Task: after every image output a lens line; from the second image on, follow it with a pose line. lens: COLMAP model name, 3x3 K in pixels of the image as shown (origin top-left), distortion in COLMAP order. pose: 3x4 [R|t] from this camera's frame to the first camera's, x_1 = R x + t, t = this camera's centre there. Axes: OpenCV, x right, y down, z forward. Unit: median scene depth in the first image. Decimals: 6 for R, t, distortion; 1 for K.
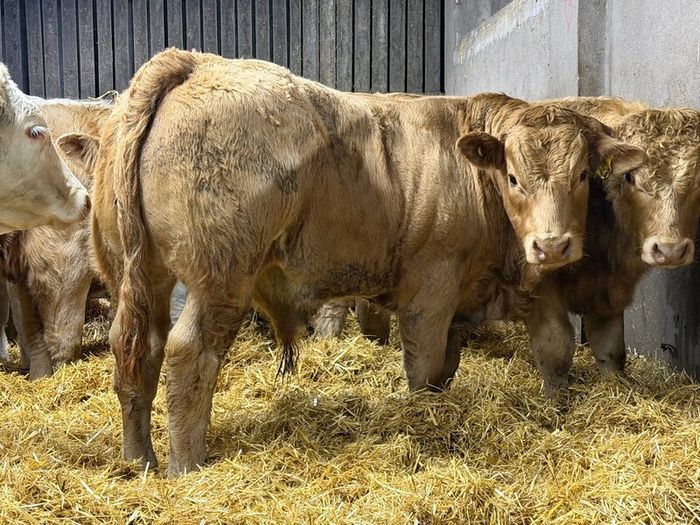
lens RADIAL K [[1239.2, 0, 351.5], [0, 1239.2, 258.7], [0, 0, 1]] dist [0.153336, 0.000000]
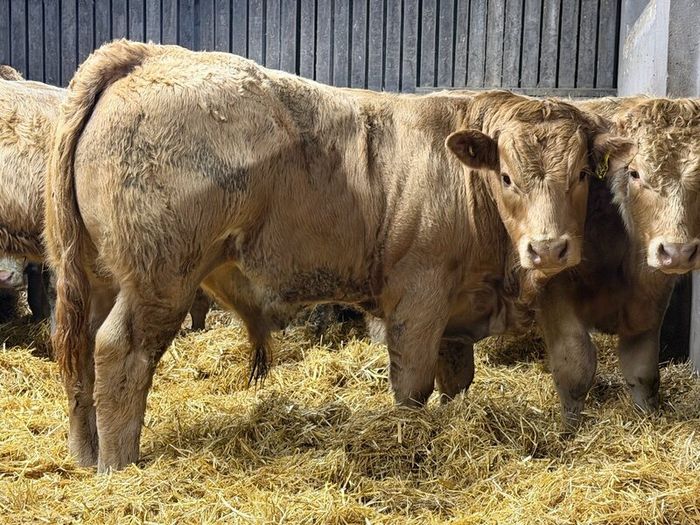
lens RADIAL K [[1242.1, 0, 381.9], [0, 1242.1, 275.8], [0, 0, 1]] dist [0.121271, 0.000000]
pose [[0.978138, 0.048401, -0.202247, 0.234557], [-0.044377, 0.998717, 0.024383, -0.015085], [0.203168, -0.014875, 0.979031, 0.070295]]
